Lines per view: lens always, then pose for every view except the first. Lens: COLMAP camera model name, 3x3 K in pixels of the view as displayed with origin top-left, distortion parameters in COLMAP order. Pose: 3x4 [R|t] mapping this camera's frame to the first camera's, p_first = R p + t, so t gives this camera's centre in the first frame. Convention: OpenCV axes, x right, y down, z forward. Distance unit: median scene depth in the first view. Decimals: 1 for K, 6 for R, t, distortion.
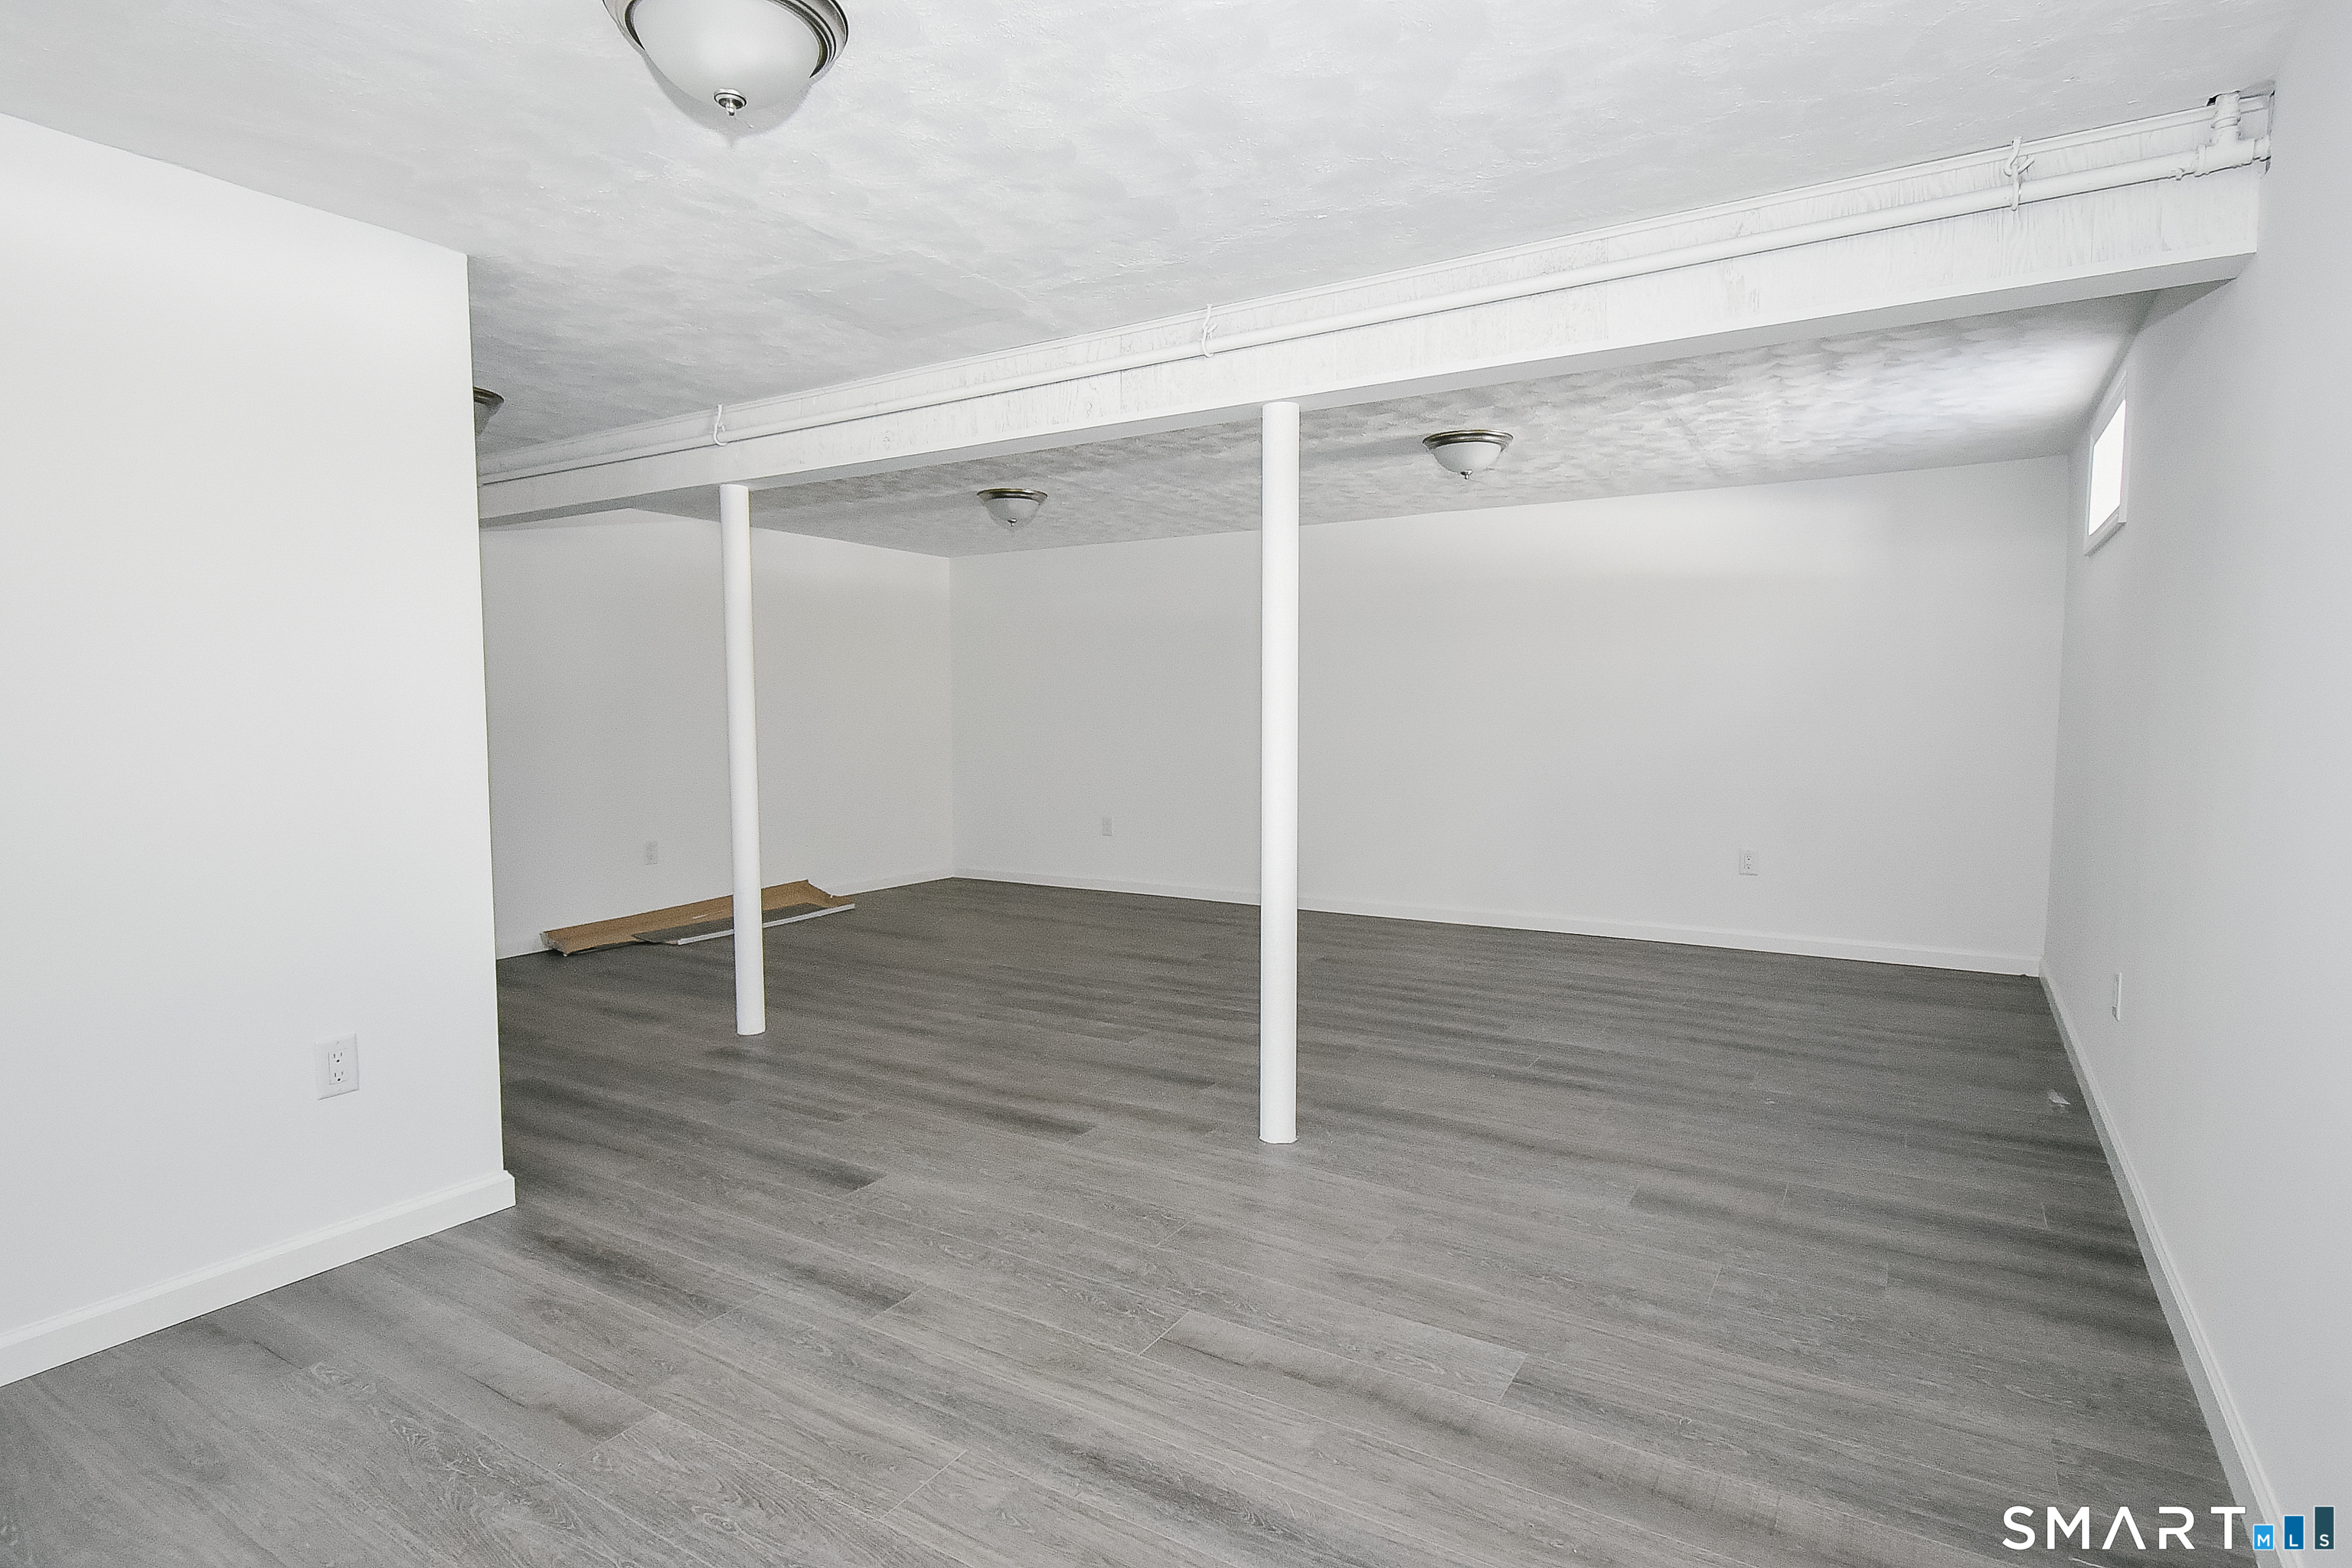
lens RADIAL K [[1231.0, 0, 1167.8], [0, 1231.0, 799.6], [0, 0, 1]] dist [0.003954, 0.001101]
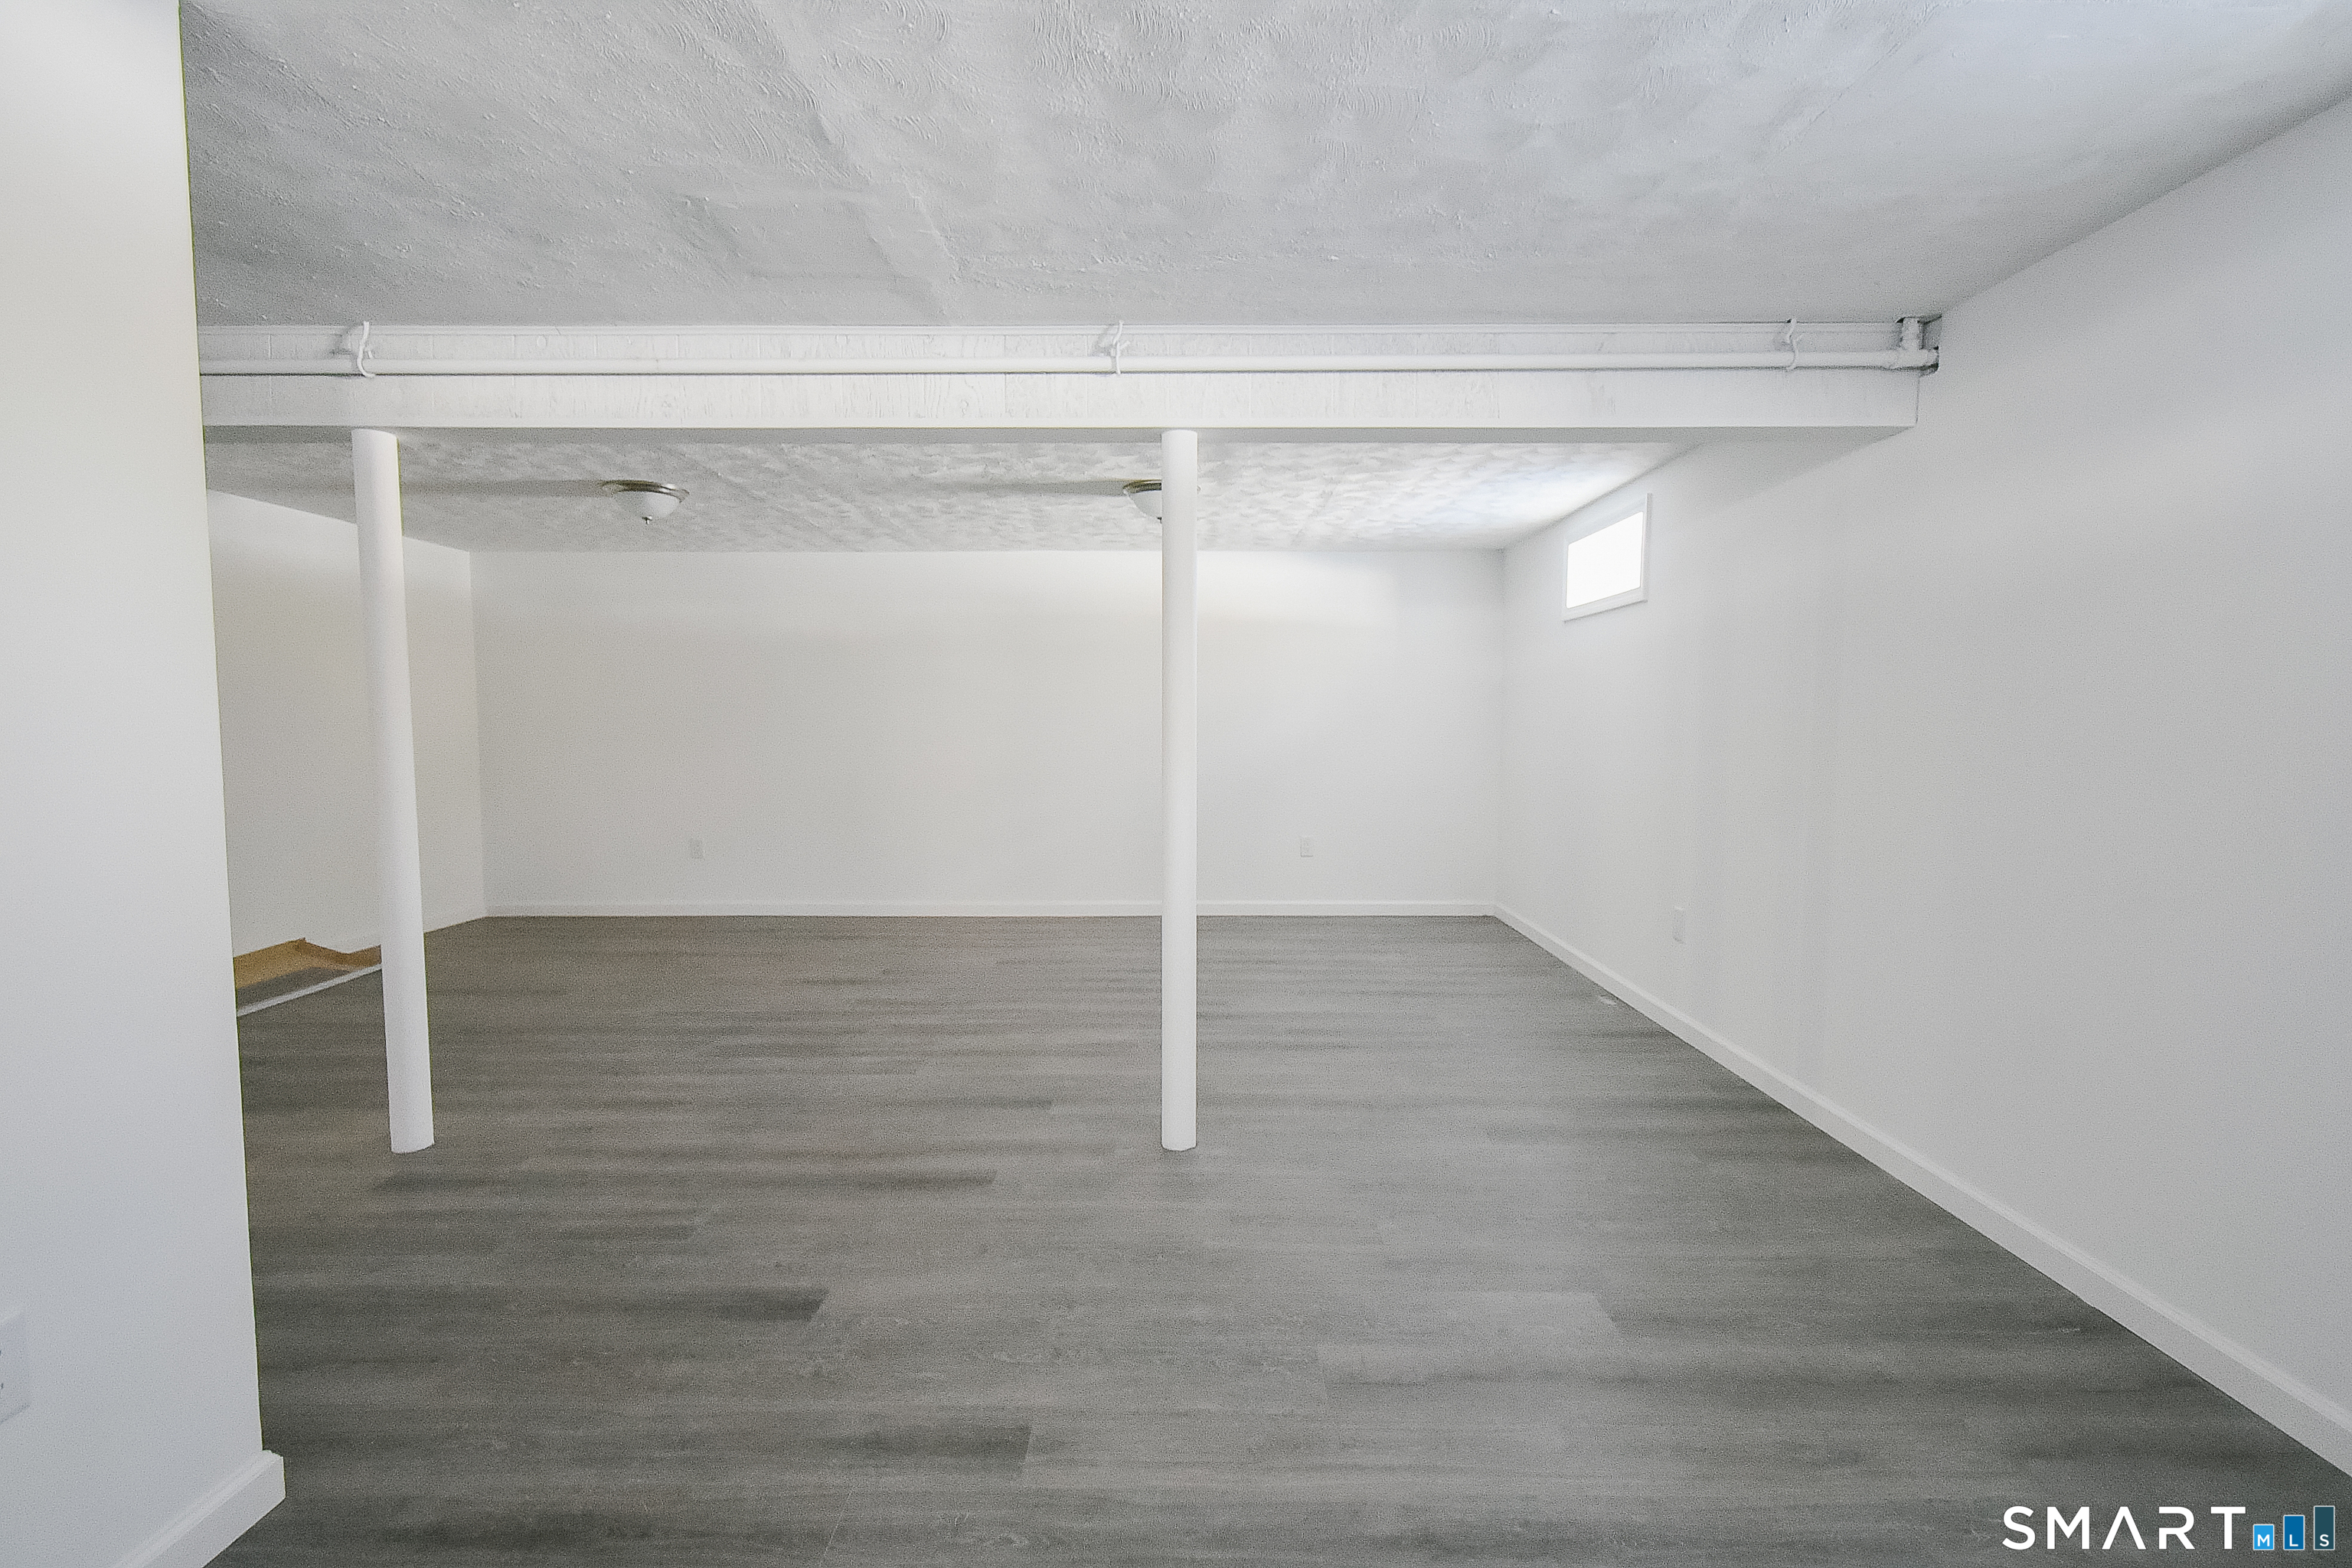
lens RADIAL K [[1050.9, 0, 1172.8], [0, 1050.9, 790.7], [0, 0, 1]] dist [0.006116, -0.001449]
pose [[0.848459, -0.031511, 0.528322, -0.362341], [0.037152, 0.999310, -0.000061, -0.020204], [-0.527955, 0.019680, 0.849044, 0.245230]]
